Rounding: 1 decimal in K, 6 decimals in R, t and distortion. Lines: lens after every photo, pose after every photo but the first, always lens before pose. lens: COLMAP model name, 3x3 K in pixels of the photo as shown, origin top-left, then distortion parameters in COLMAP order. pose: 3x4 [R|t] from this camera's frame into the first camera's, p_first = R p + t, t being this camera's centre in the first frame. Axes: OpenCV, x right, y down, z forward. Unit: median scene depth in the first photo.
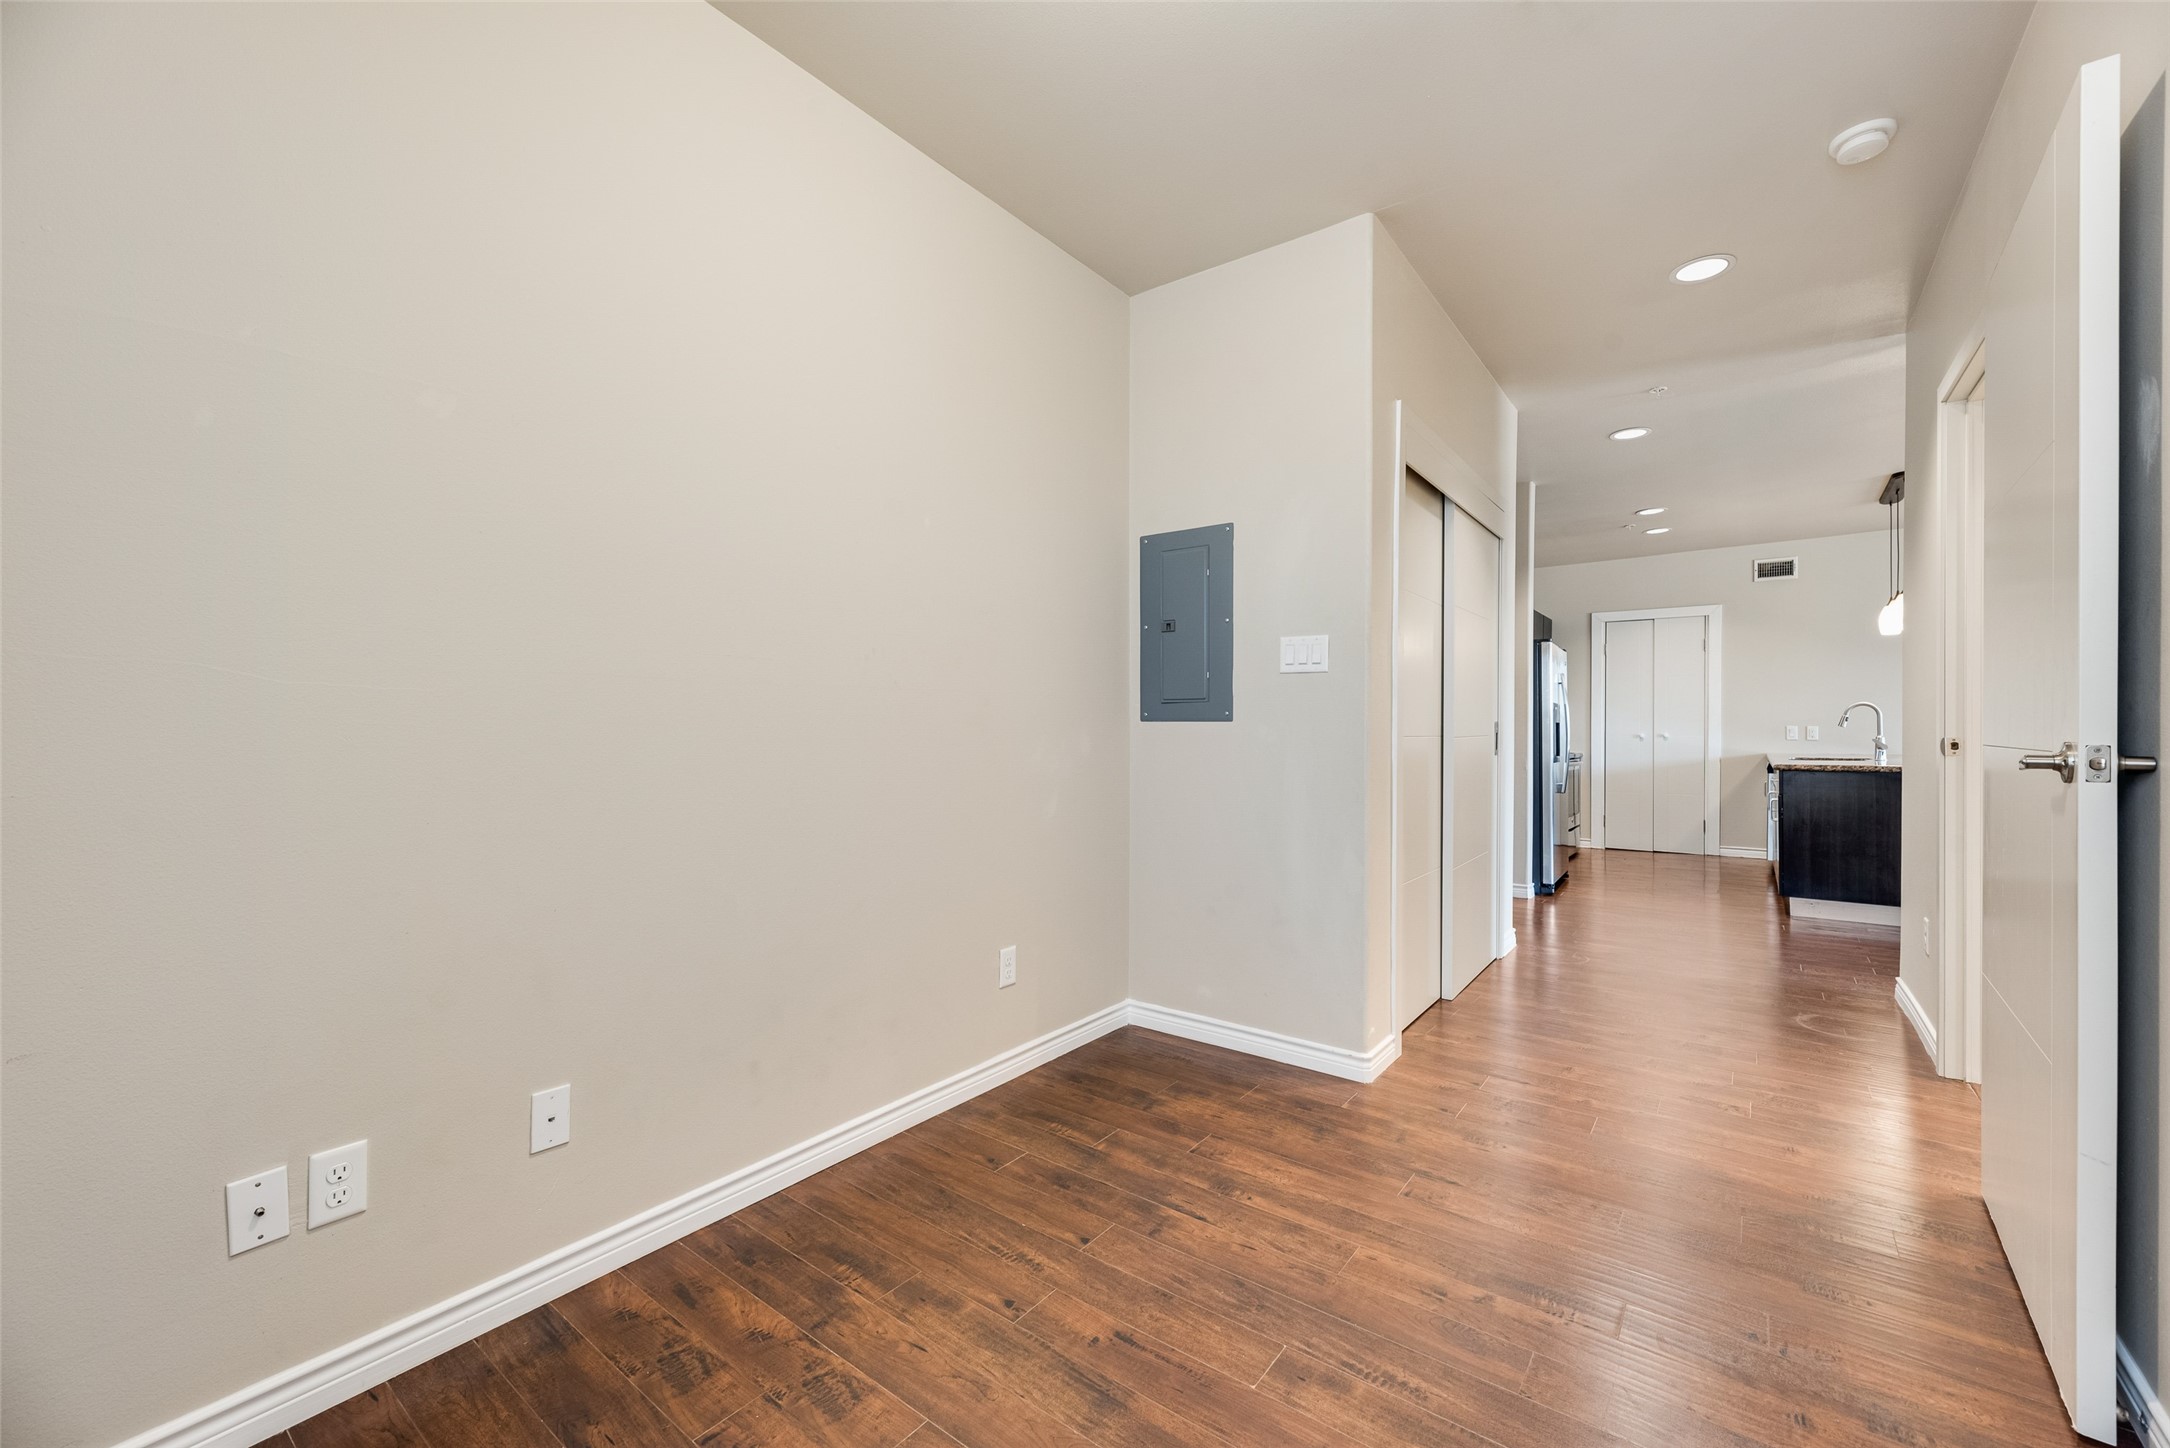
lens RADIAL K [[877.0, 0, 1090.1], [0, 877.0, 732.0], [0, 0, 1]] dist [0.003806, 0.000067]
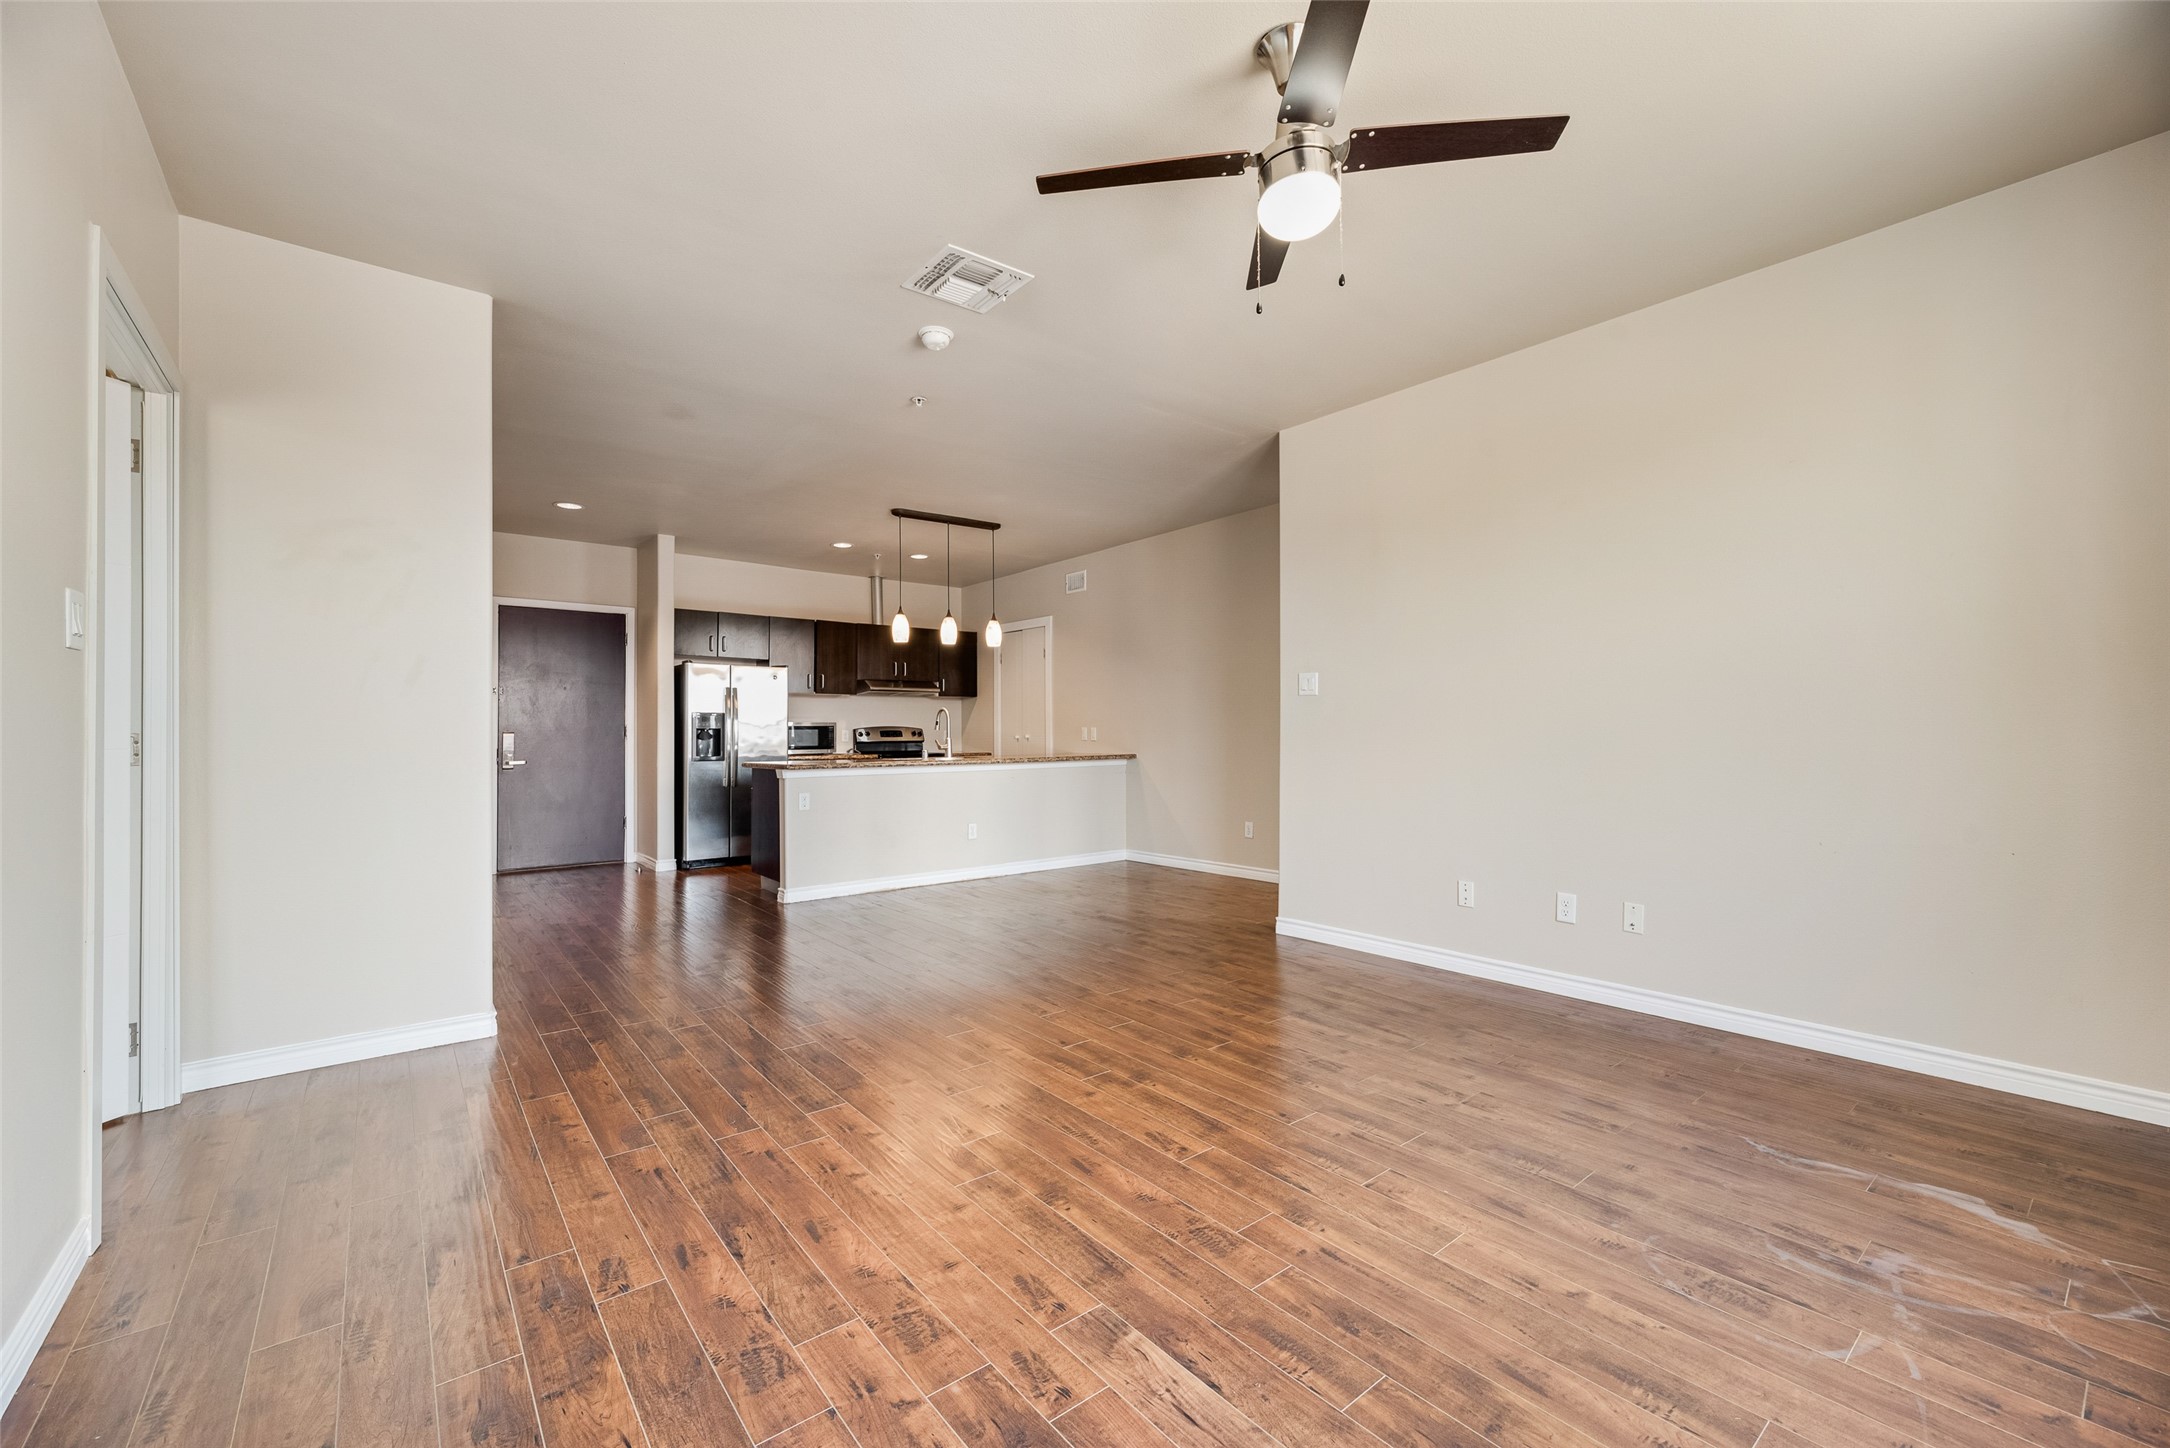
lens RADIAL K [[877.0, 0, 1094.7], [0, 877.0, 722.3], [0, 0, 1]] dist [0.003806, 0.000067]
pose [[0.972431, -0.006245, -0.233109, 1.023823], [0.003955, 0.999939, -0.010287, -0.002027], [0.233159, 0.009082, 0.972396, -0.040598]]
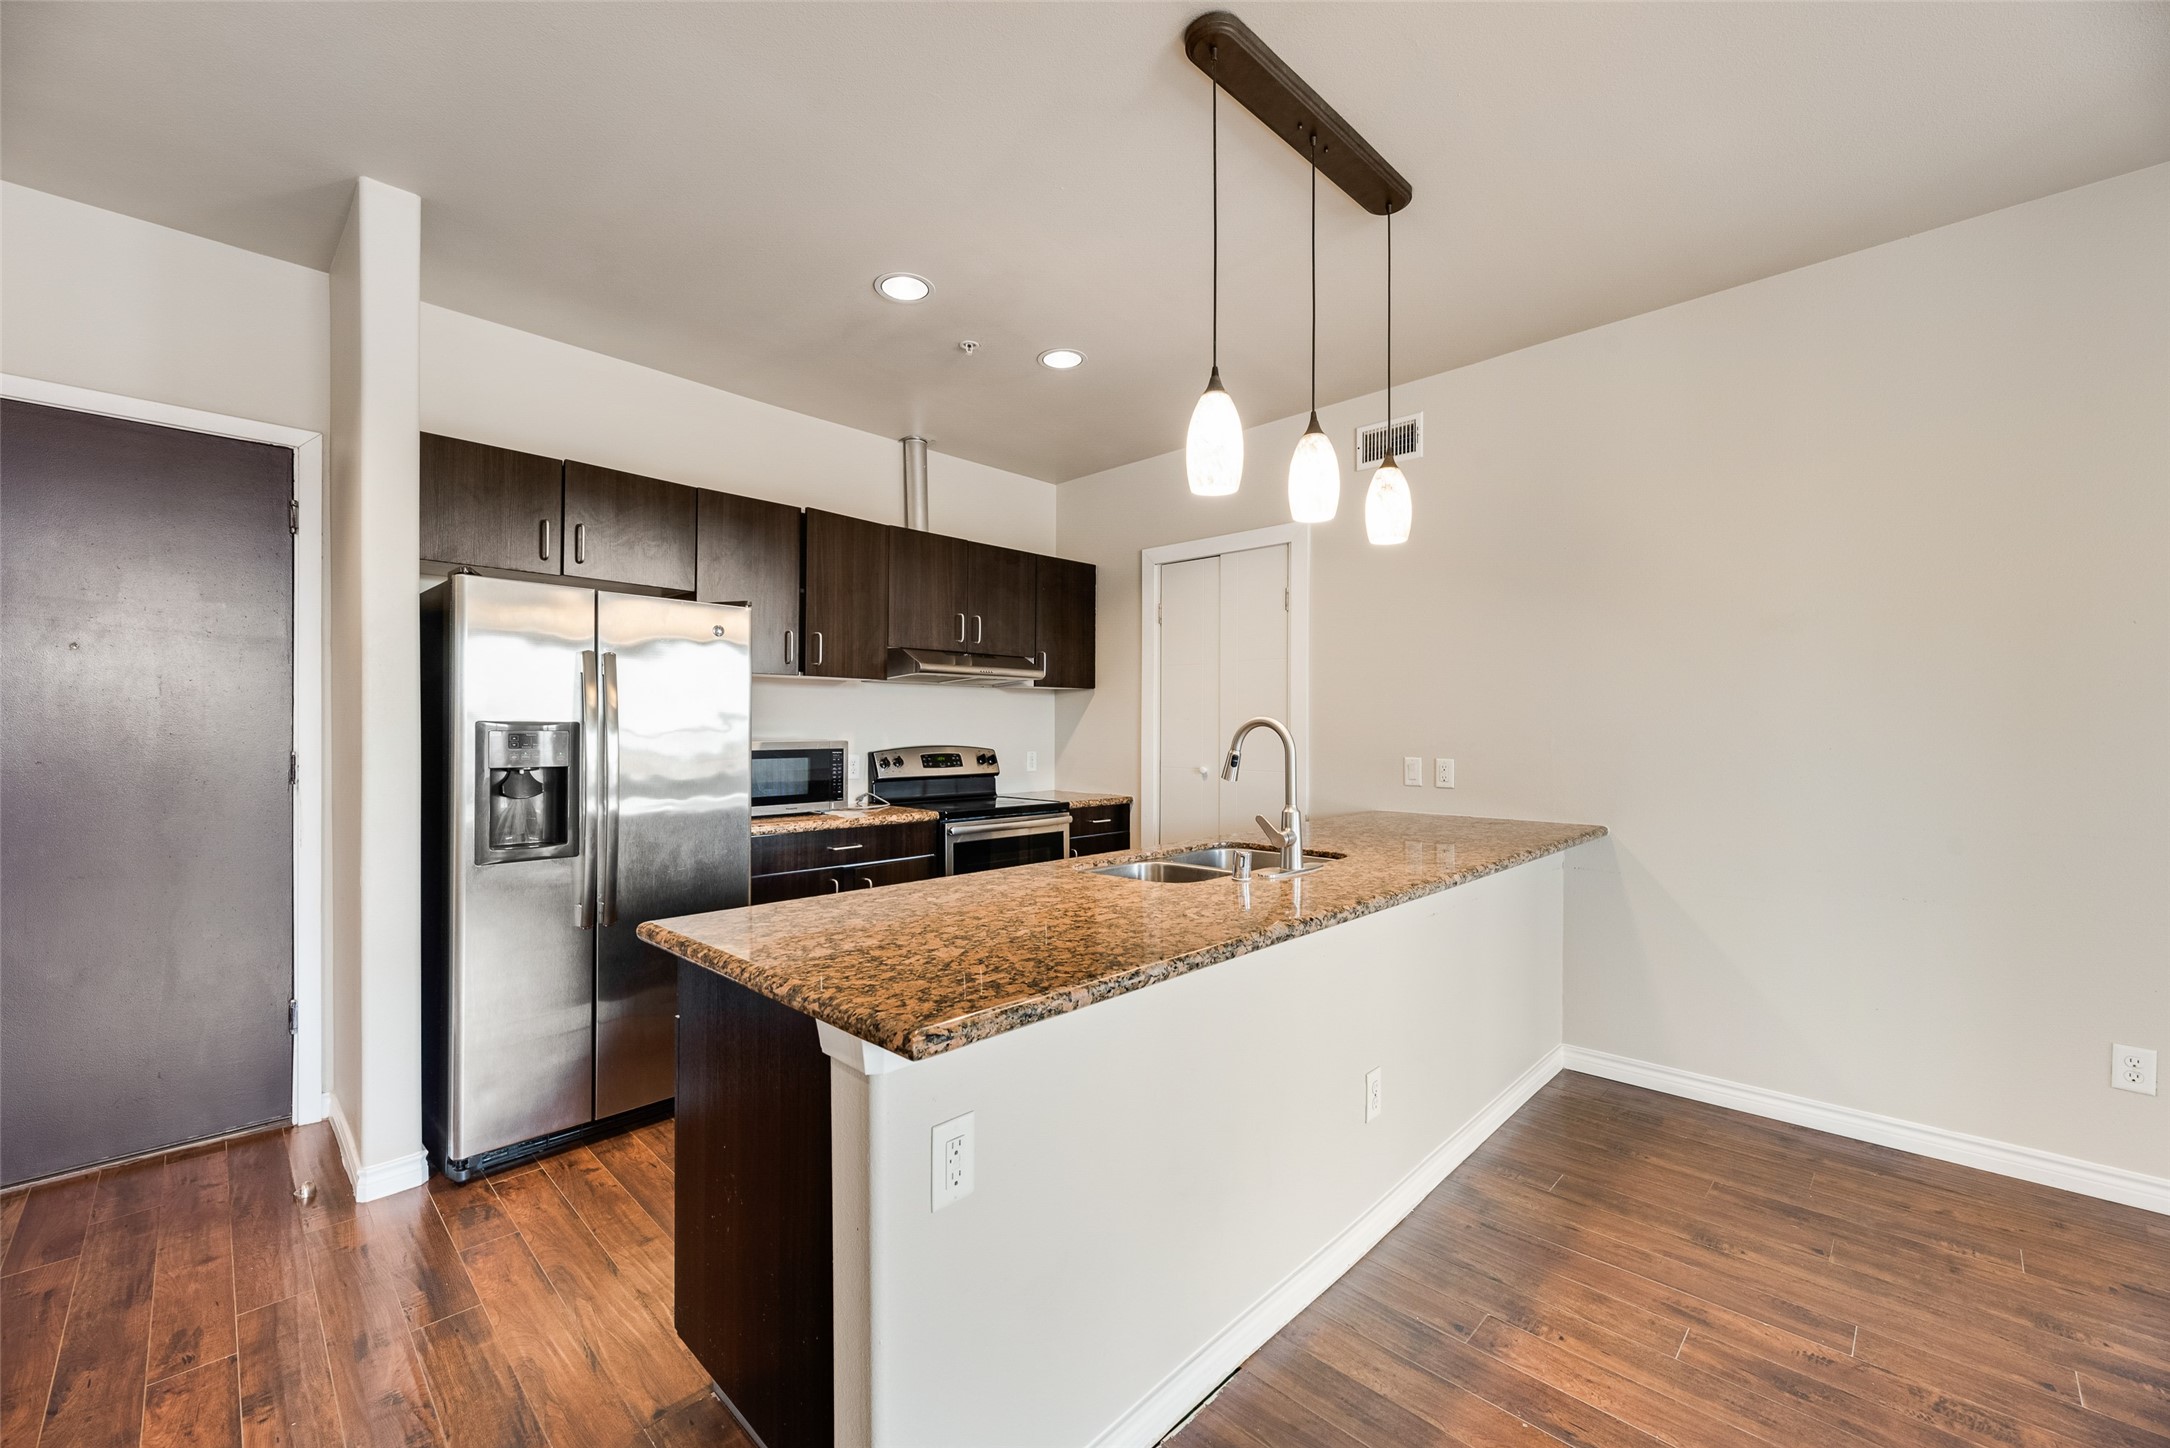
lens RADIAL K [[877.0, 0, 1091.5], [0, 877.0, 733.1], [0, 0, 1]] dist [0.003806, 0.000067]
pose [[0.992880, 0.004267, -0.119039, 0.653670], [-0.003608, 0.999977, 0.005743, -0.021770], [0.119061, -0.005273, 0.992873, 0.470946]]
